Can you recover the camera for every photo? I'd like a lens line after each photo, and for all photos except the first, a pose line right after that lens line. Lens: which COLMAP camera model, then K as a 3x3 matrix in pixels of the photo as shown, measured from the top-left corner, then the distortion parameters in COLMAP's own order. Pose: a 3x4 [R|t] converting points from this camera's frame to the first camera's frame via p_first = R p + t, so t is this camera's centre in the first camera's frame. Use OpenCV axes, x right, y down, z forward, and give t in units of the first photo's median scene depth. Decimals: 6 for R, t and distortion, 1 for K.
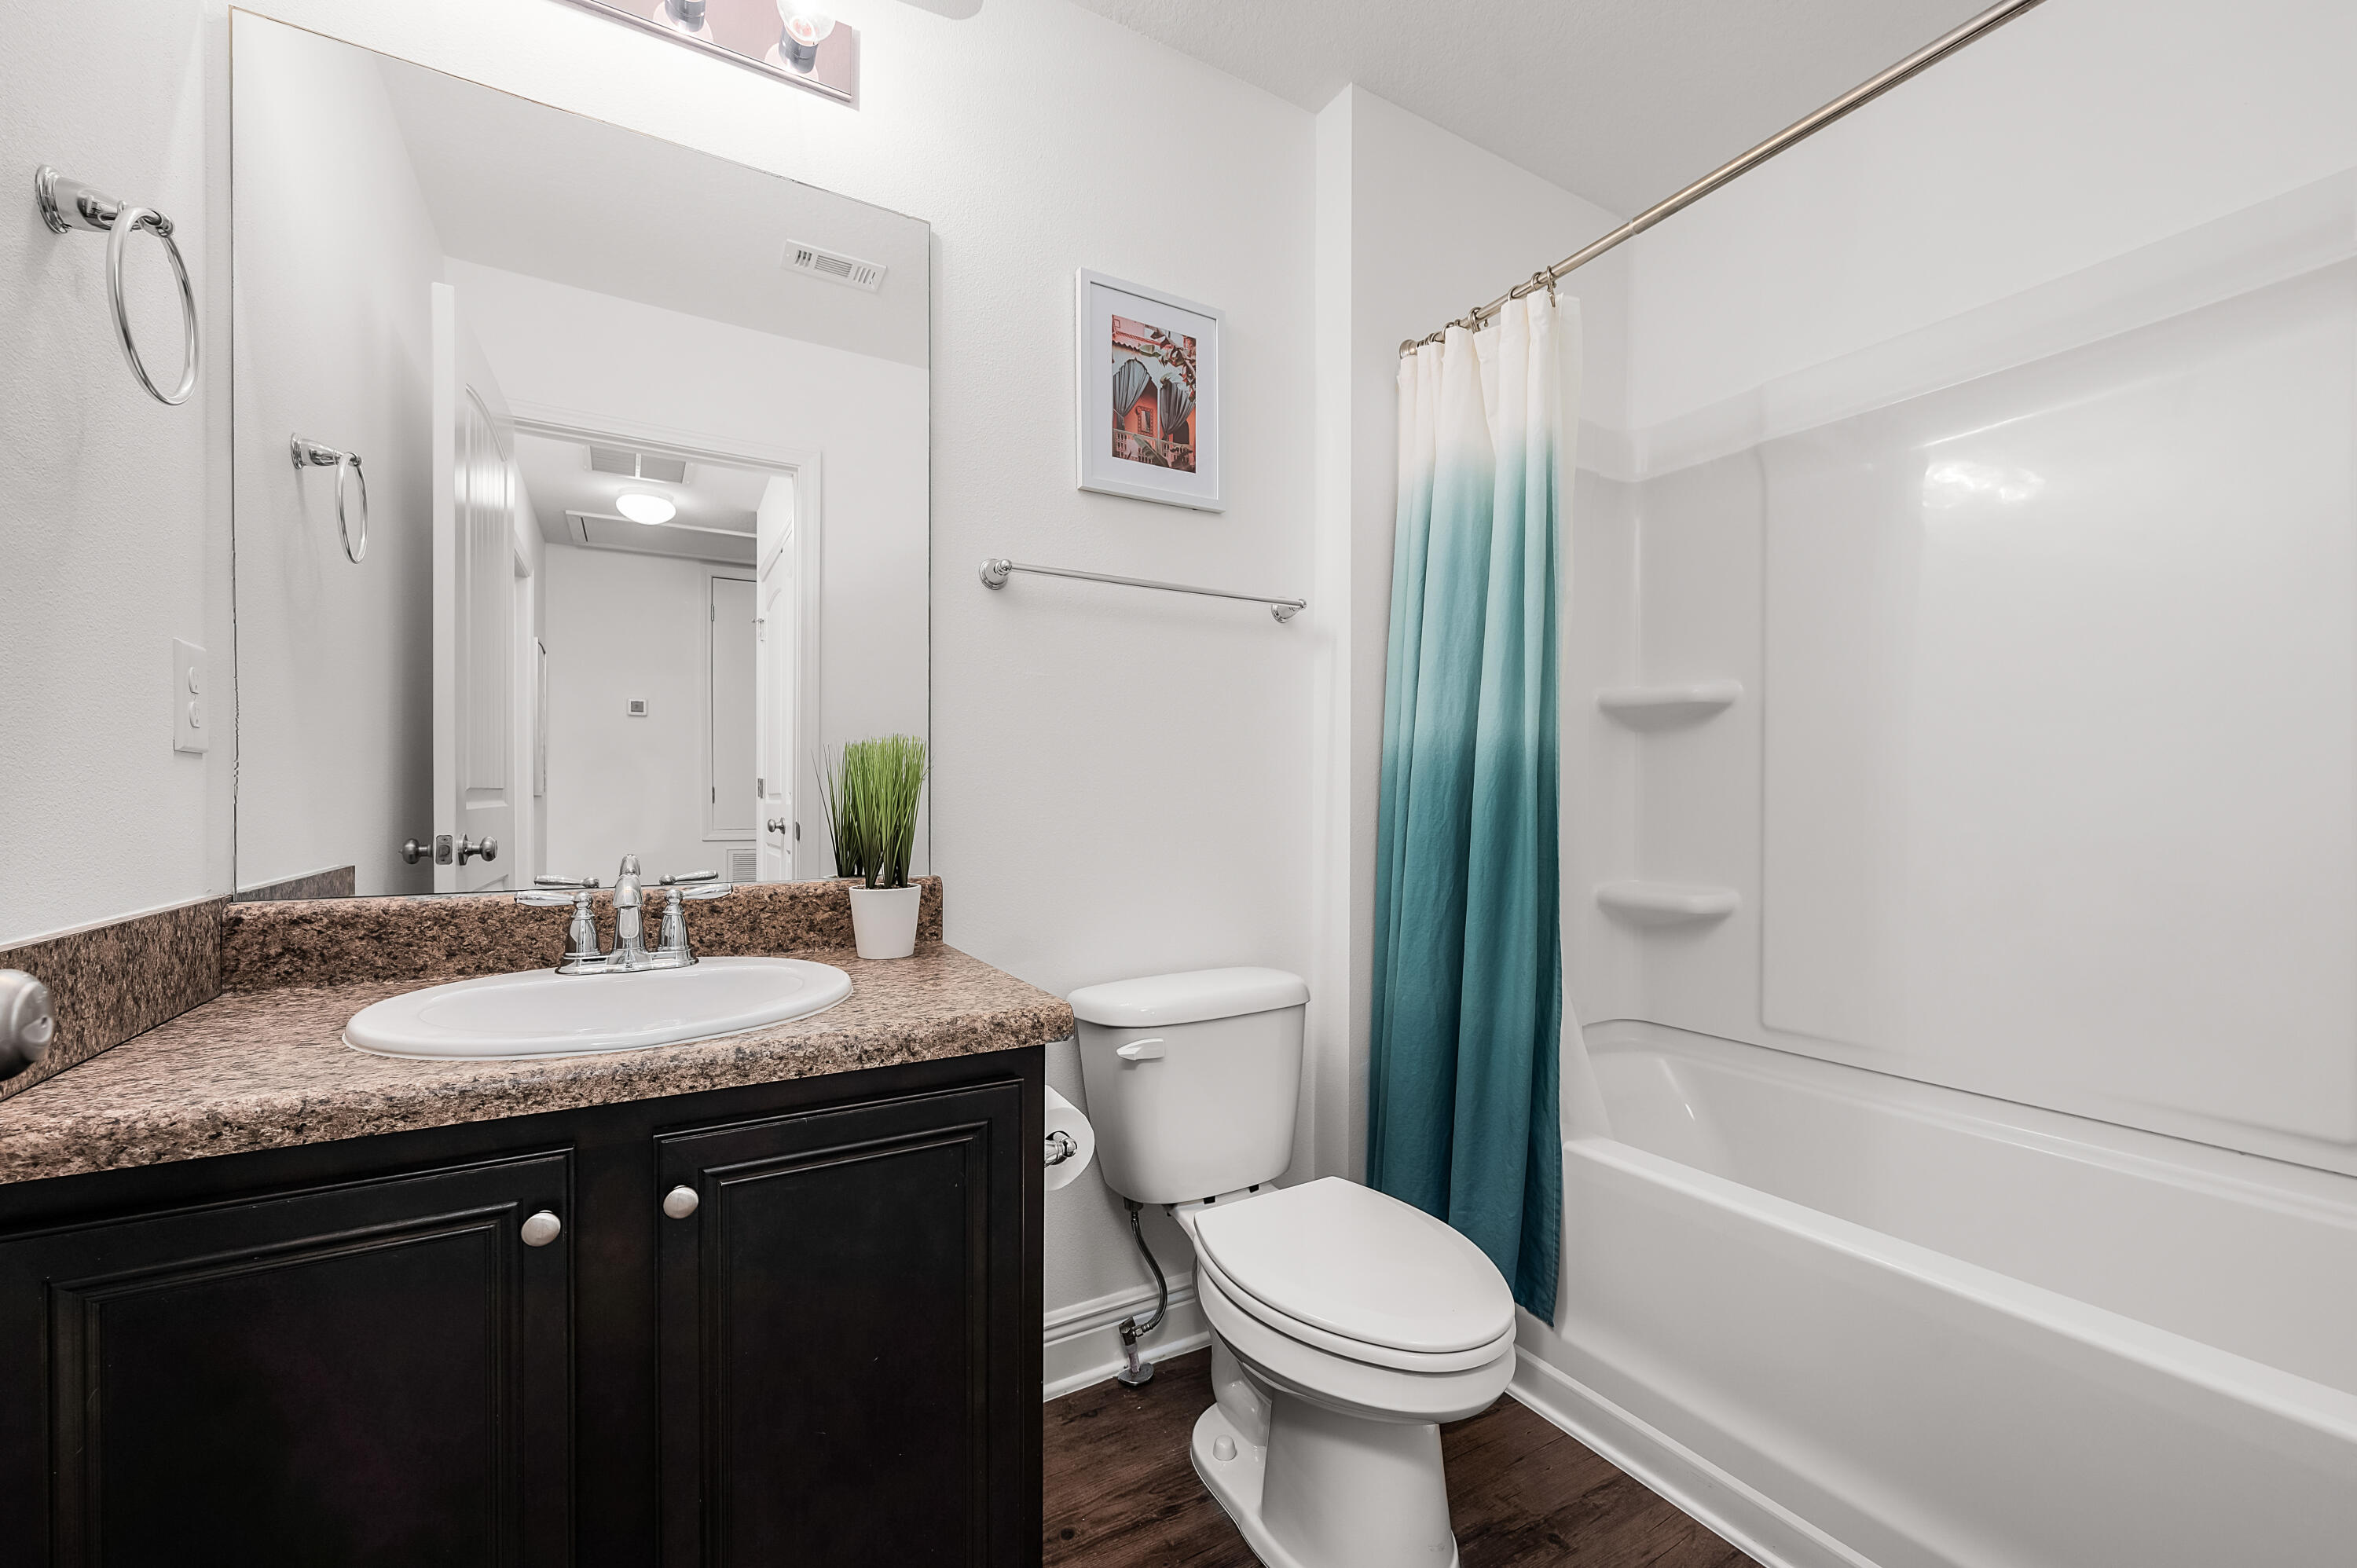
lens RADIAL K [[948.3, 0, 1152.8], [0, 948.3, 804.8], [0, 0, 1]] dist [-0.003483, 0.000739]
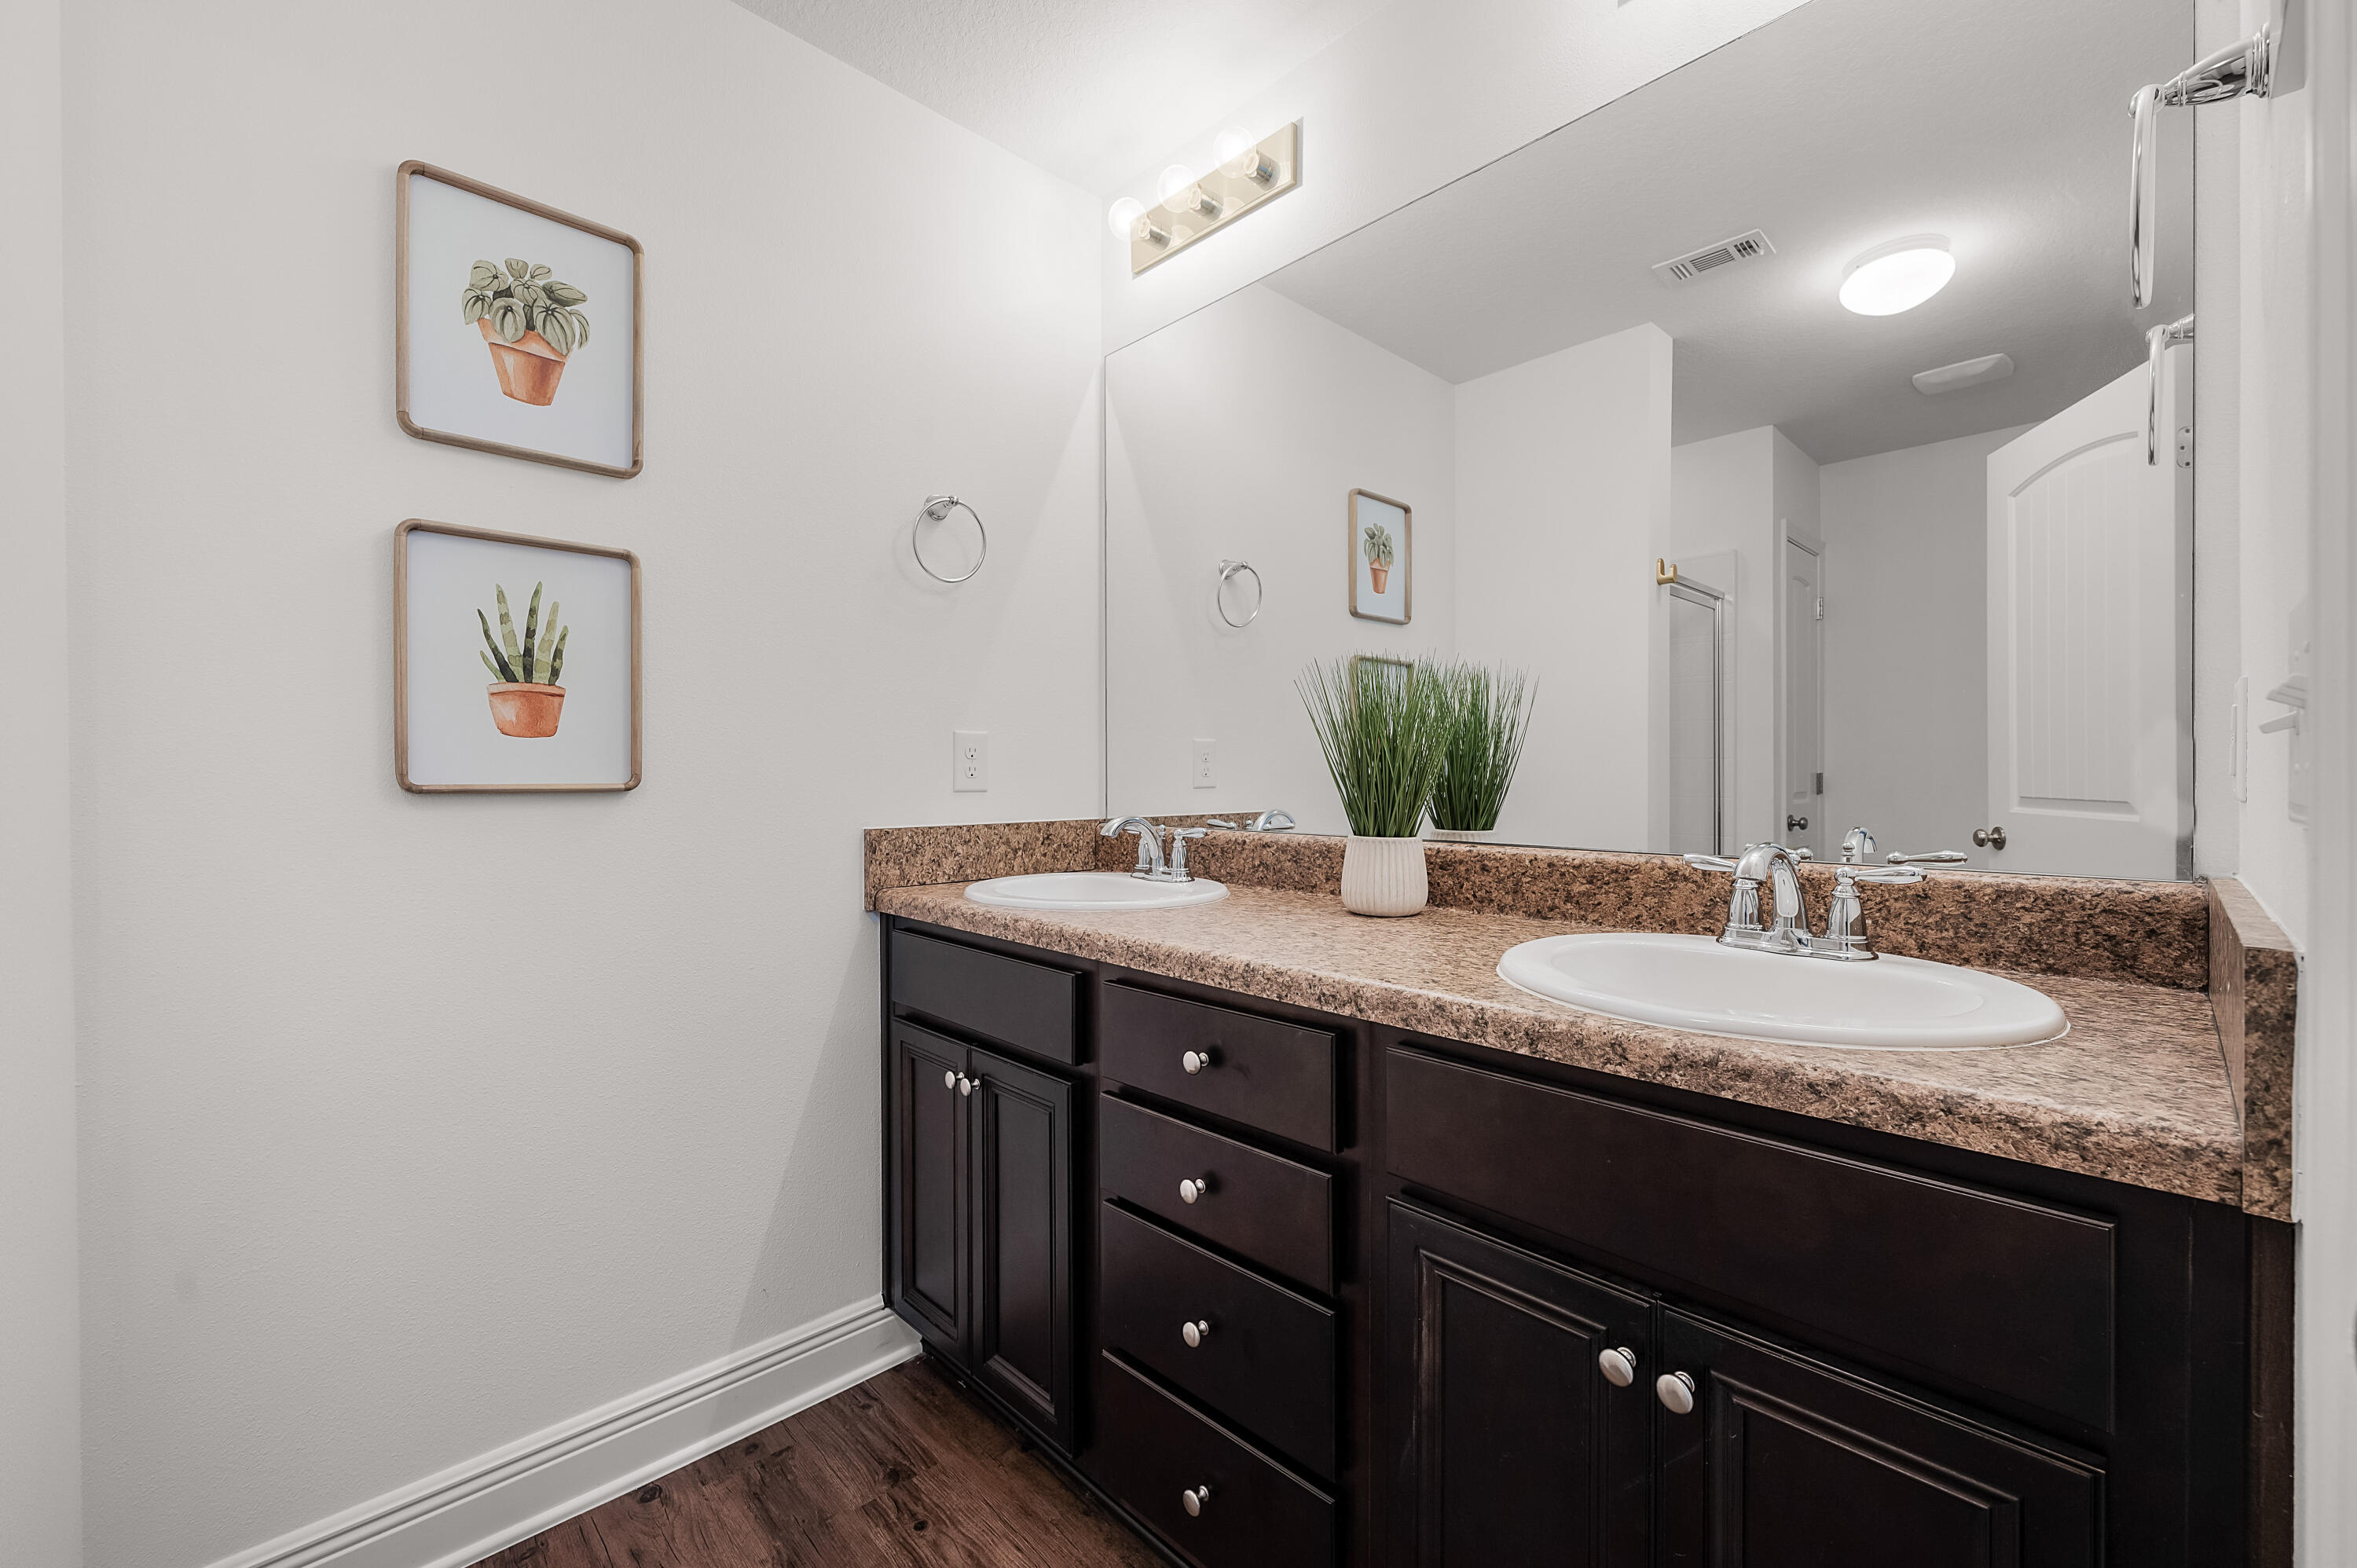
lens RADIAL K [[948.3, 0, 1227.3], [0, 948.3, 795.4], [0, 0, 1]] dist [-0.003483, 0.000739]
pose [[0.262261, 0.015670, -0.964870, 0.596118], [-0.004519, 0.999877, 0.015010, 0.014850], [0.964986, 0.000424, 0.262299, 0.514639]]
